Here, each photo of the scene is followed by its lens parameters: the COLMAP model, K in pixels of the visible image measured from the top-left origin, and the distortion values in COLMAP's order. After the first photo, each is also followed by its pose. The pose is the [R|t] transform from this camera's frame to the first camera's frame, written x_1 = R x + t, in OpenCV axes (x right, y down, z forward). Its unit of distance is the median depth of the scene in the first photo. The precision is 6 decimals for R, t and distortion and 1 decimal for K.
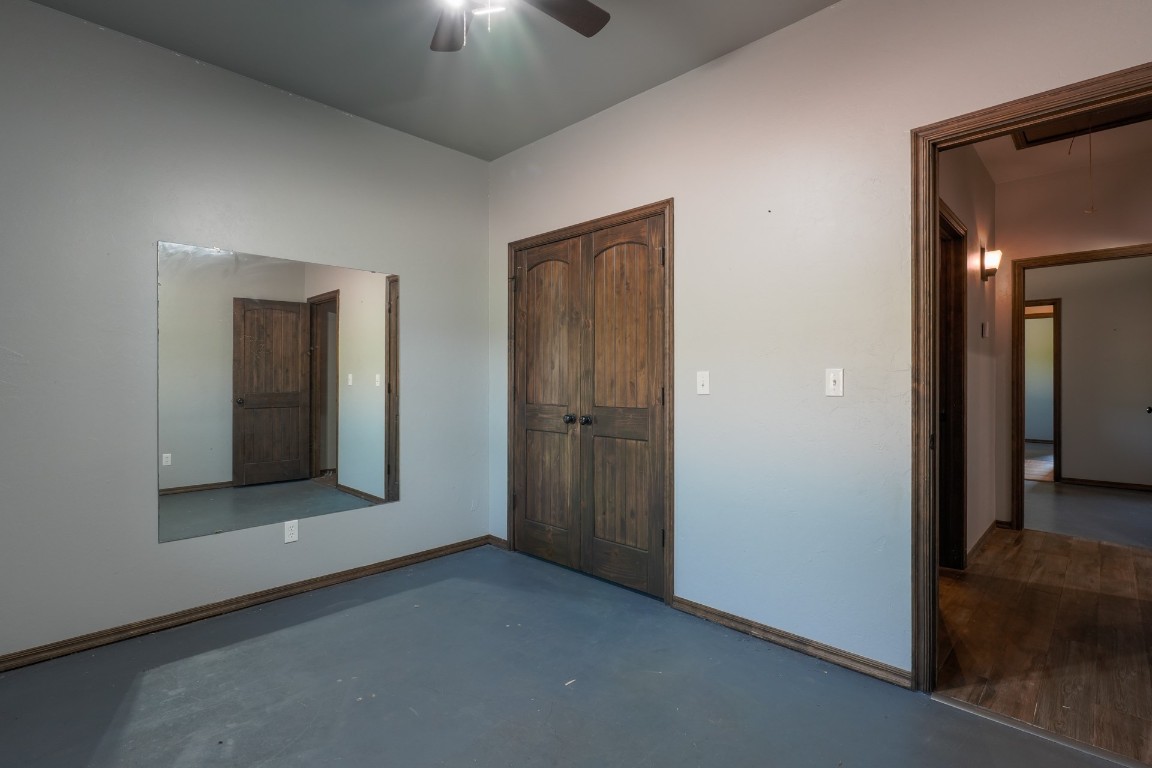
lens RADIAL K [[529.4, 0, 575.7], [0, 529.4, 380.1], [0, 0, 1]] dist [-0.003005, 0.000534]
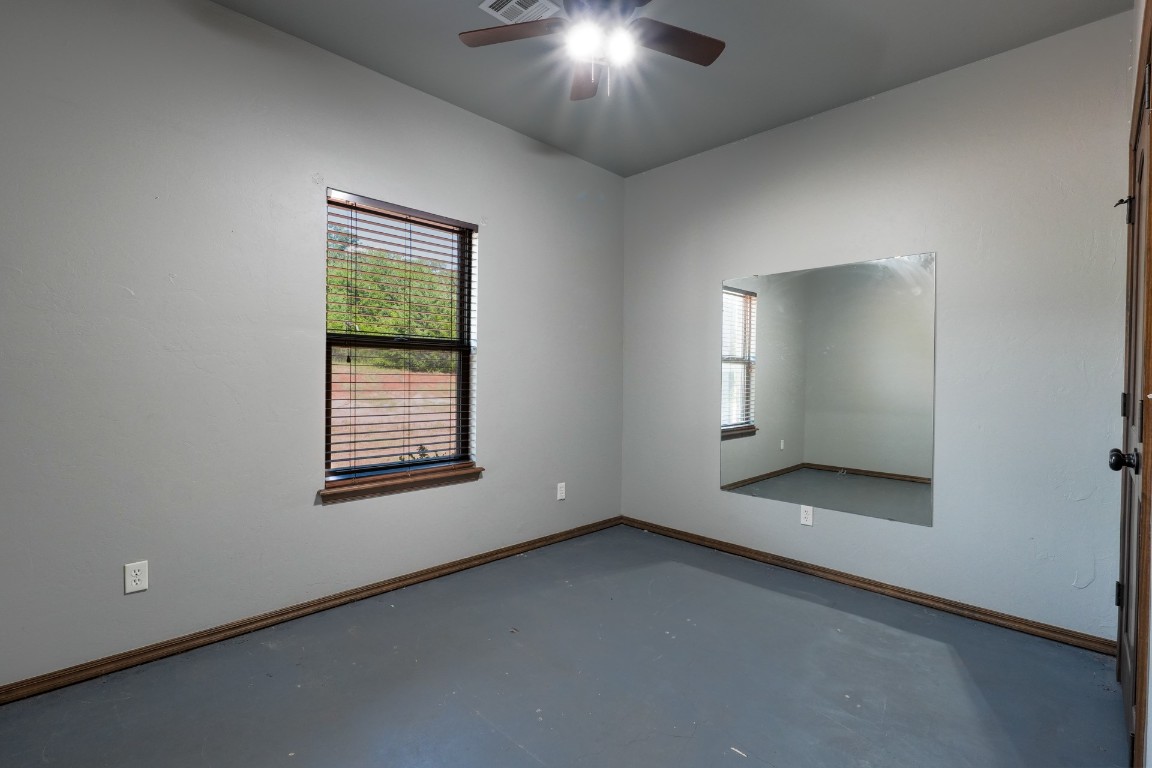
lens RADIAL K [[529.4, 0, 586.0], [0, 529.4, 385.2], [0, 0, 1]] dist [-0.003005, 0.000534]
pose [[-0.005685, 0.017938, -0.999823, 0.569929], [-0.005165, 0.999825, 0.017968, -0.003311], [0.999971, 0.005266, -0.005592, 0.550424]]
